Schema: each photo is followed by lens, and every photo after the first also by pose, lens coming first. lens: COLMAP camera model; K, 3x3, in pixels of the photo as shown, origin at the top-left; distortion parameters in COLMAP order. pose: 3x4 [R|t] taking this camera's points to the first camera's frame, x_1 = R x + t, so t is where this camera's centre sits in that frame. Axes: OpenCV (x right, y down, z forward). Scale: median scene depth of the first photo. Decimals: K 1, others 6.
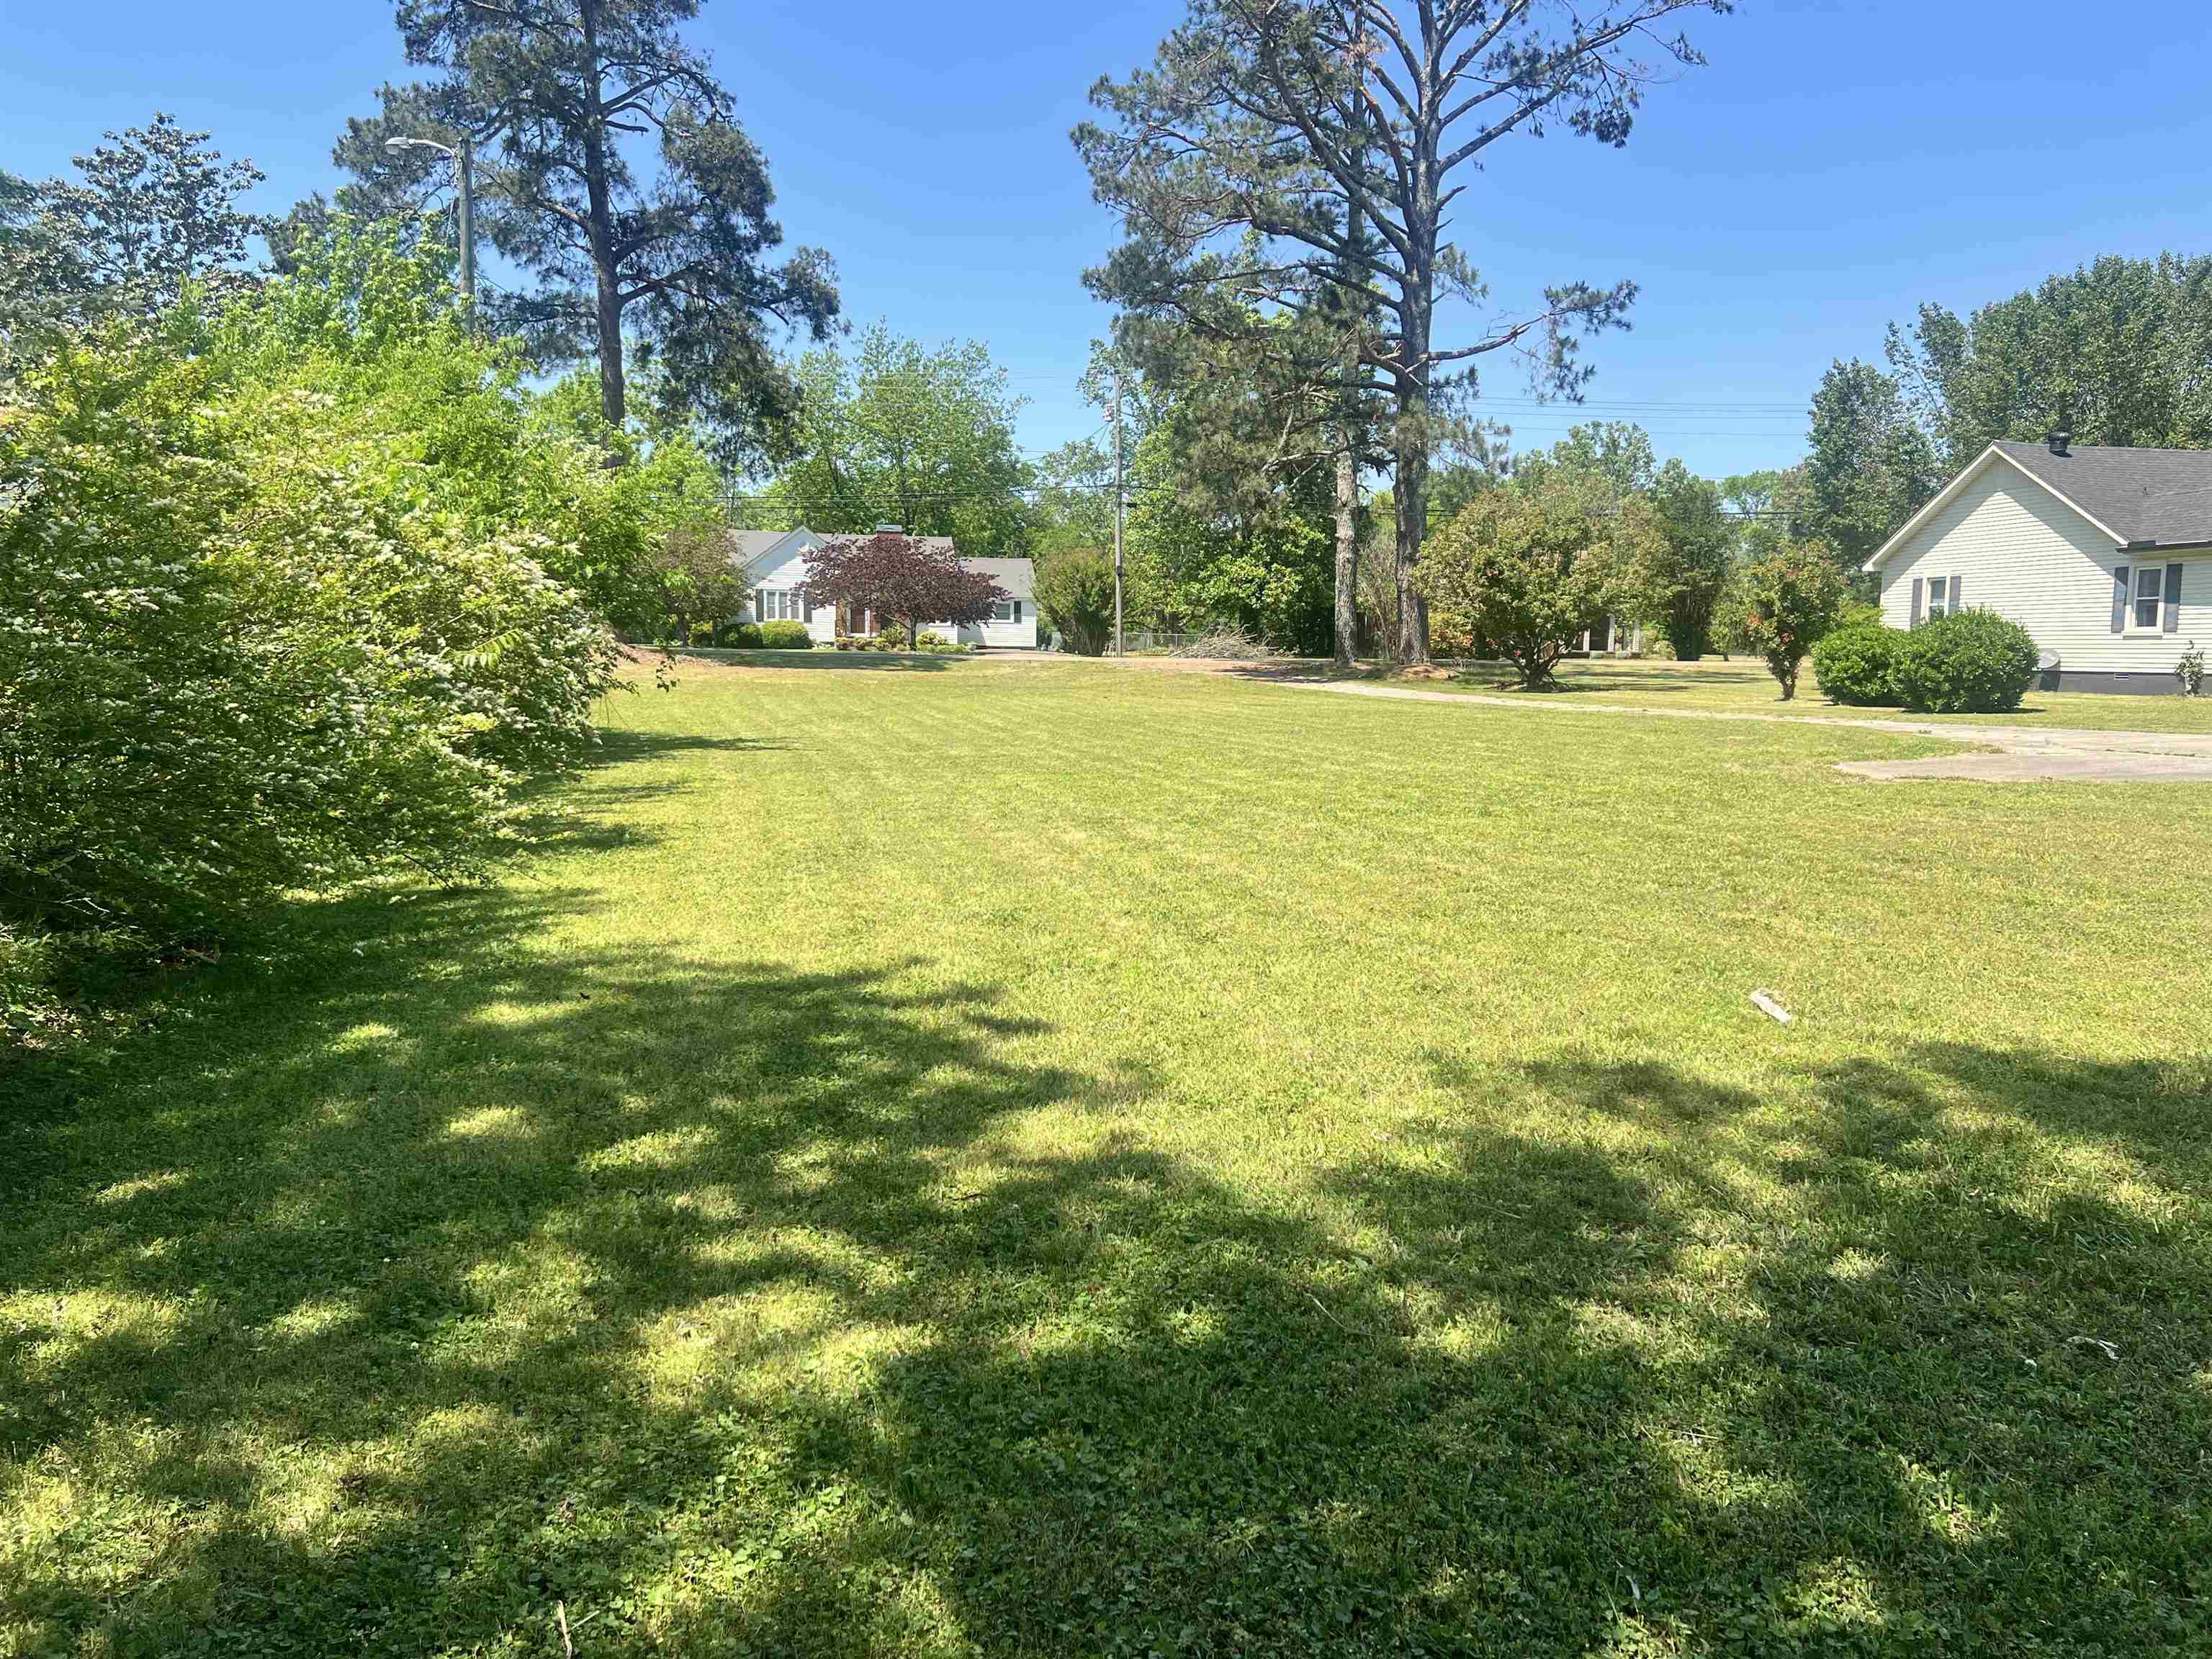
lens RADIAL K [[1663.5, 0, 1106.0], [0, 1663.5, 829.5], [0, 0, 1]] dist [0.169847, -0.268267]
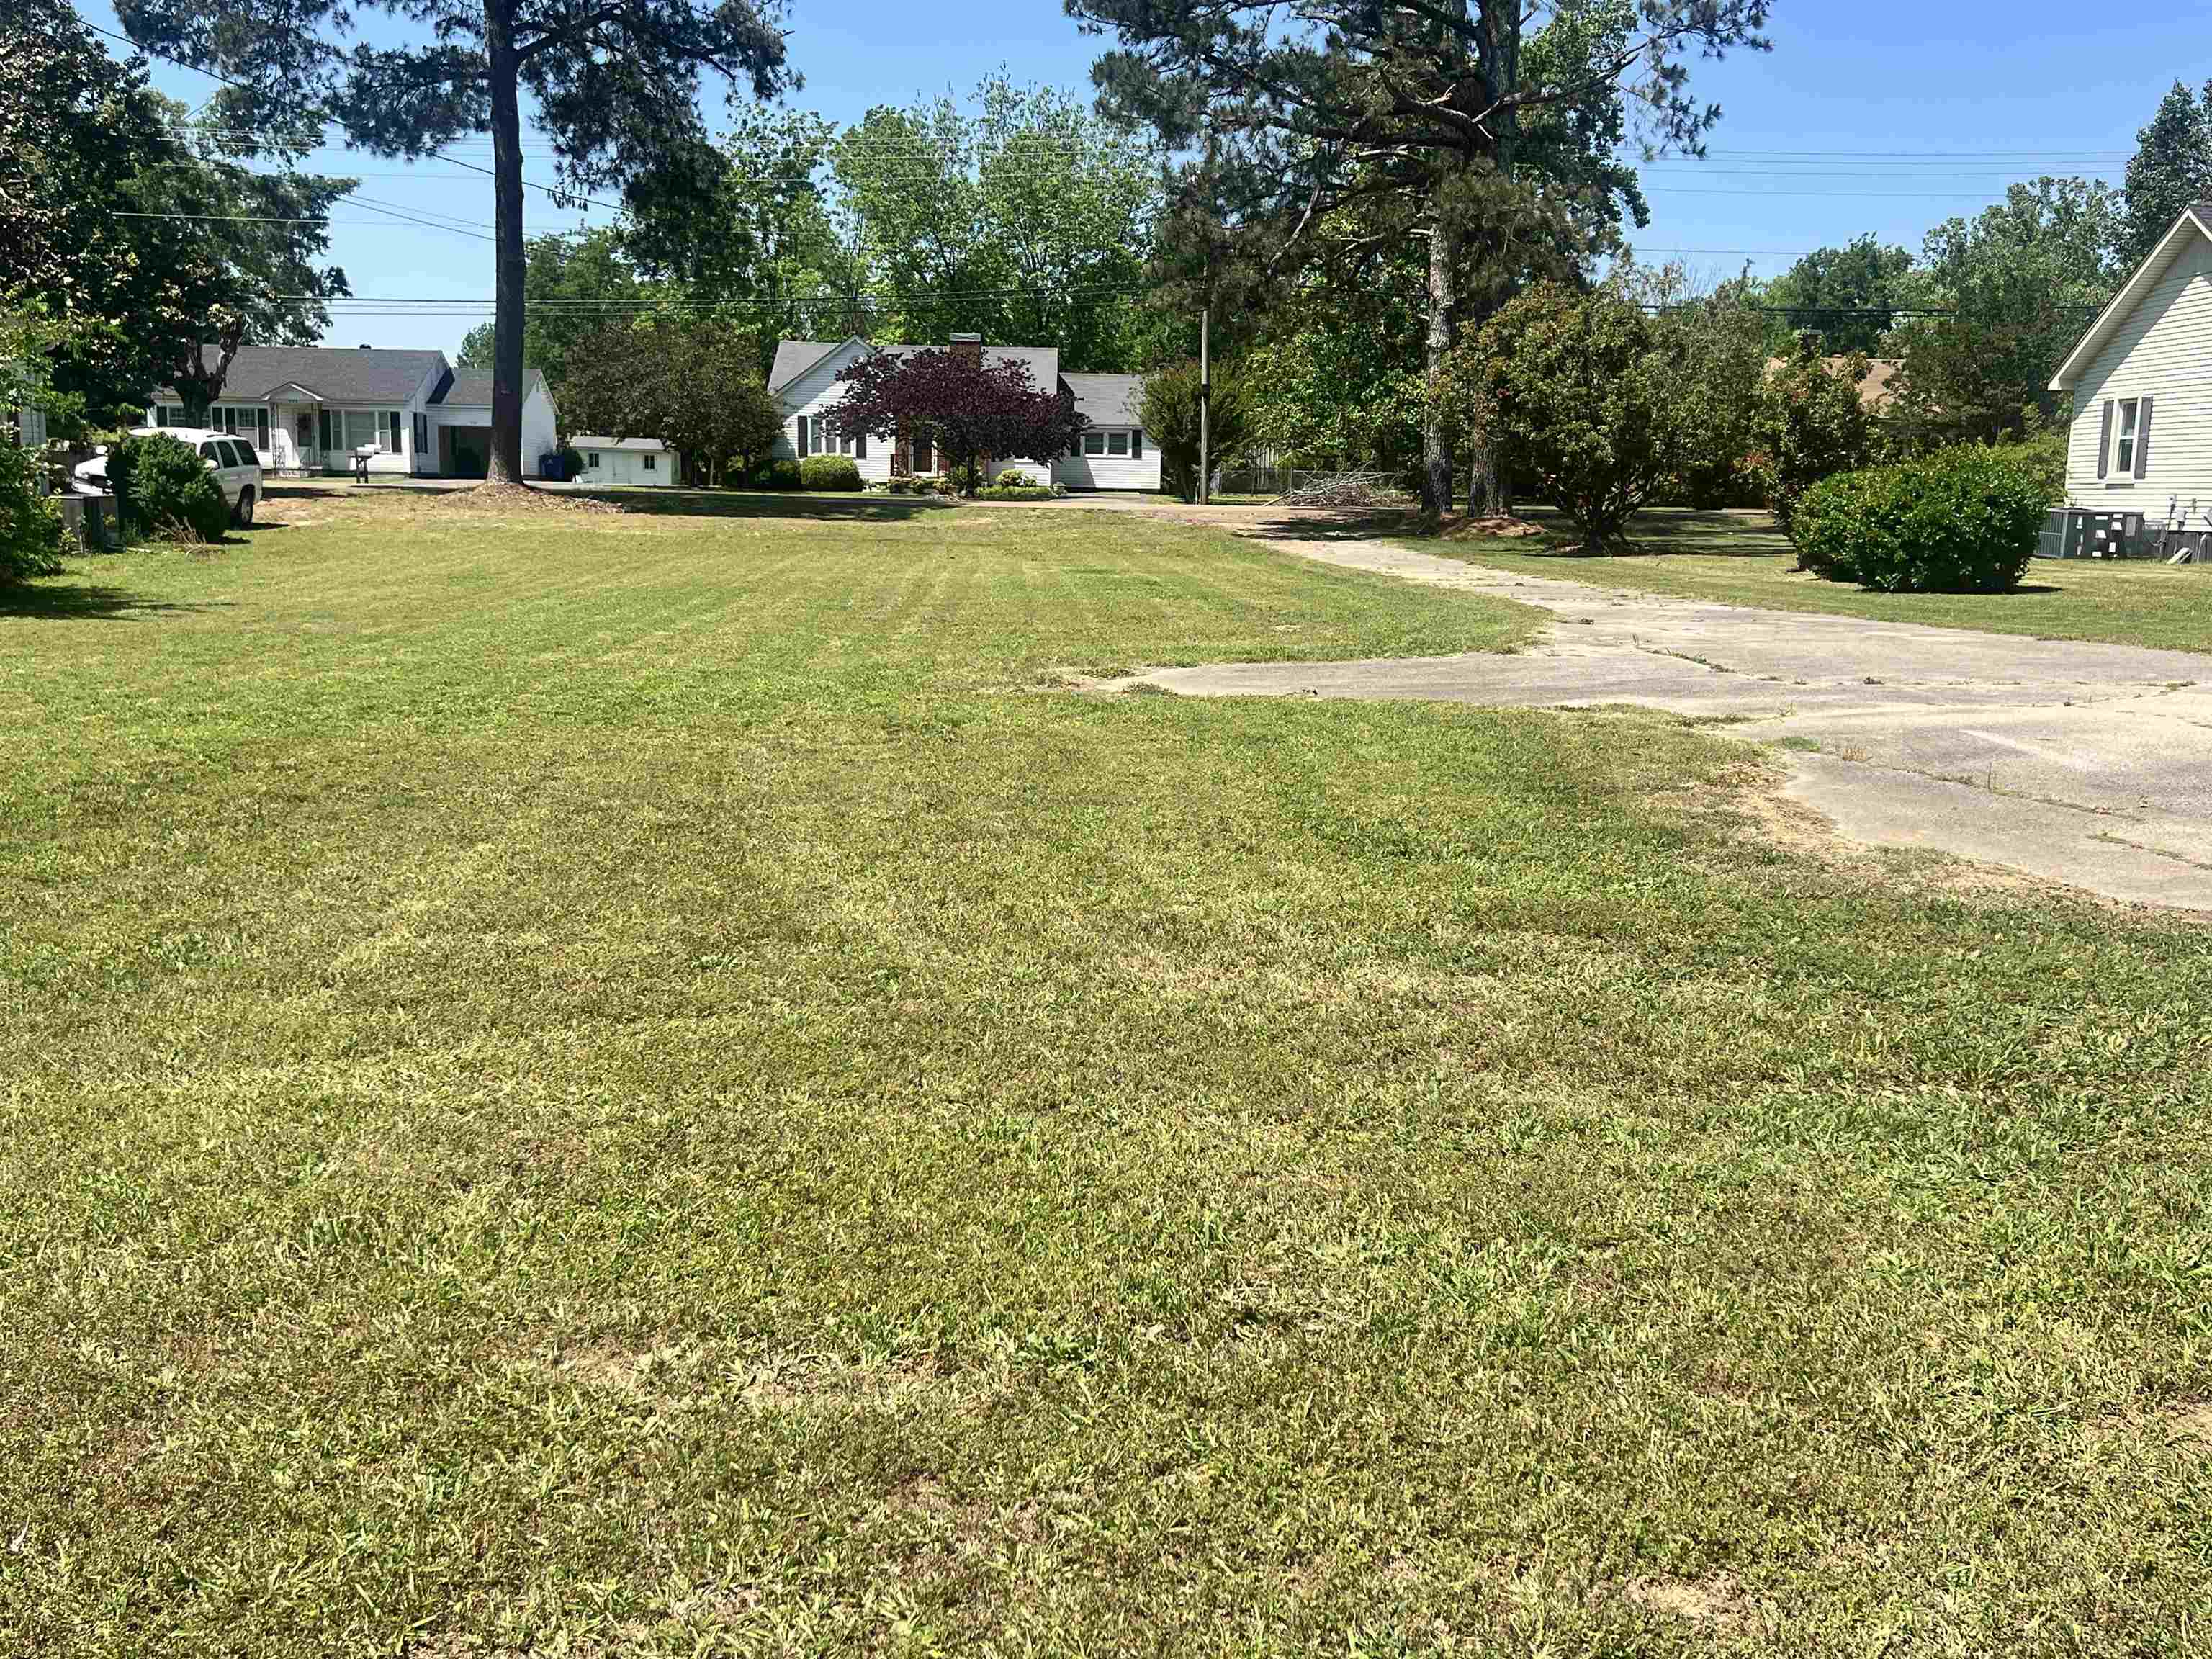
lens RADIAL K [[2113.5, 0, 1106.0], [0, 2113.5, 829.5], [0, 0, 1]] dist [0.156373, -0.261150]
pose [[0.981500, 0.036468, -0.187957, 0.190288], [-0.027067, 0.998262, 0.052342, -0.003844], [0.189539, -0.046286, 0.980781, 0.024728]]
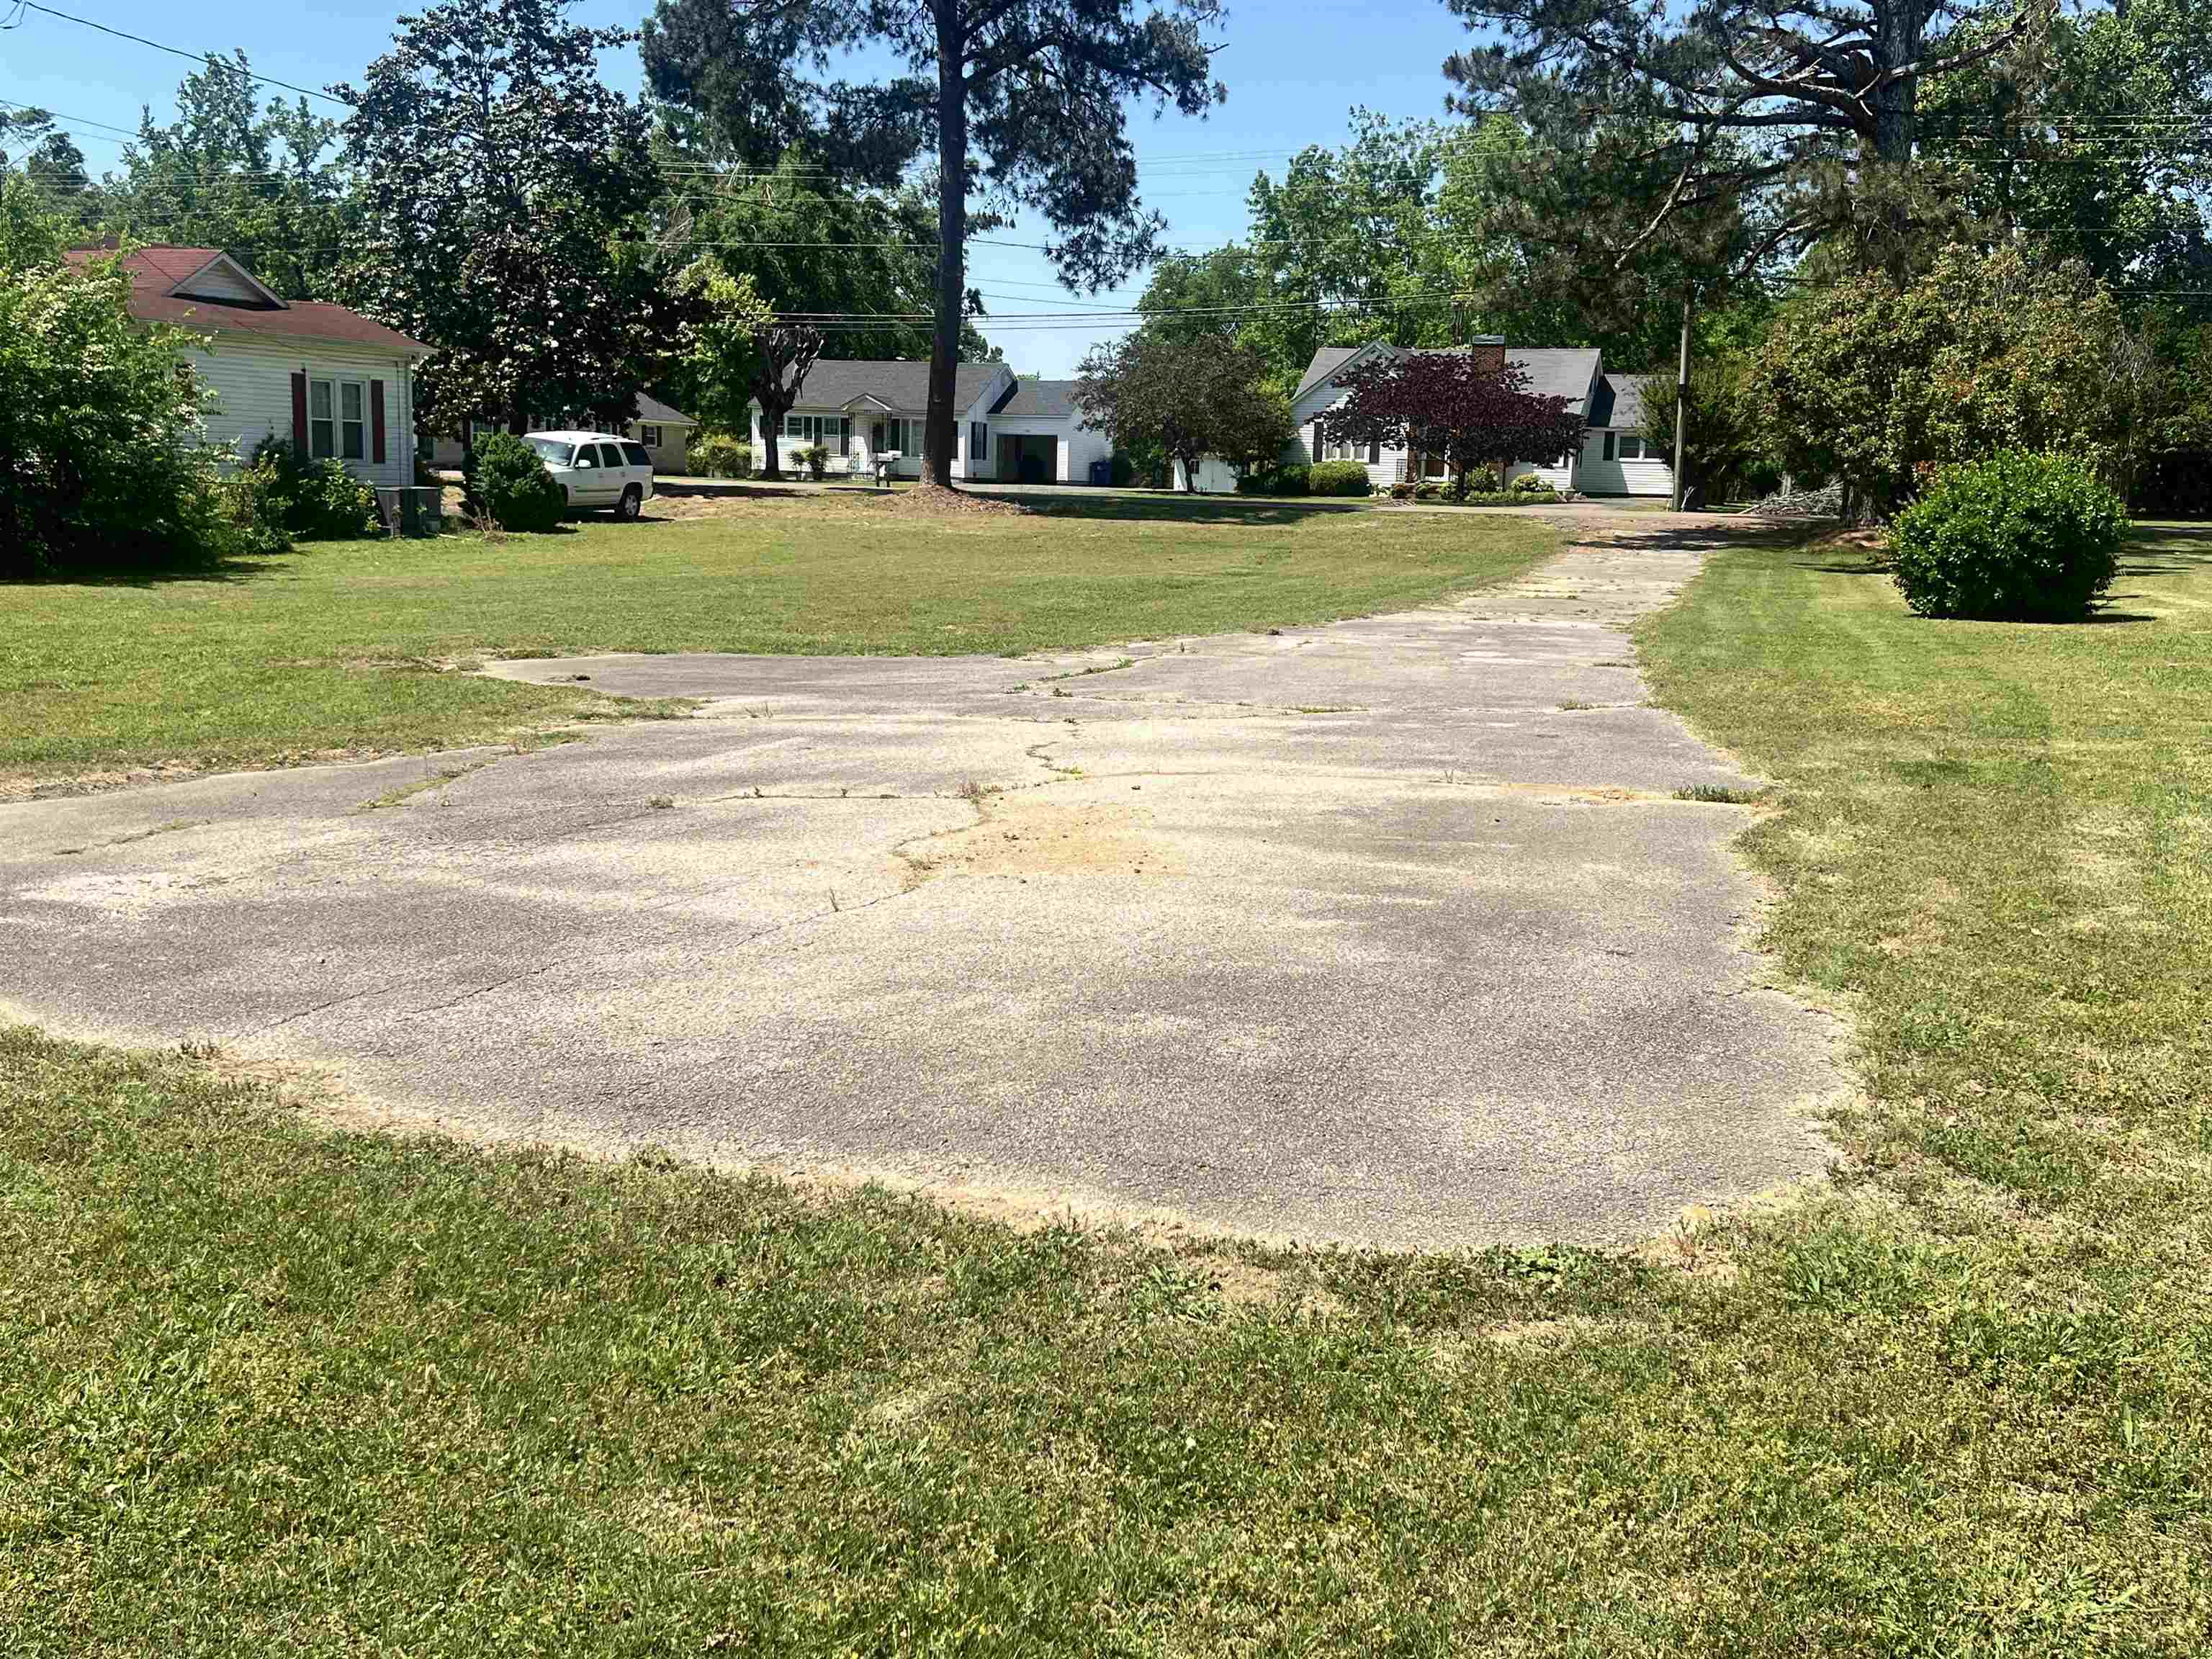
lens RADIAL K [[2113.5, 0, 1106.0], [0, 2113.5, 829.5], [0, 0, 1]] dist [0.156373, -0.261150]
pose [[0.858737, 0.097784, -0.502999, 0.340993], [-0.074369, 0.995013, 0.066469, -0.010245], [0.506990, -0.019672, 0.861727, 0.078157]]
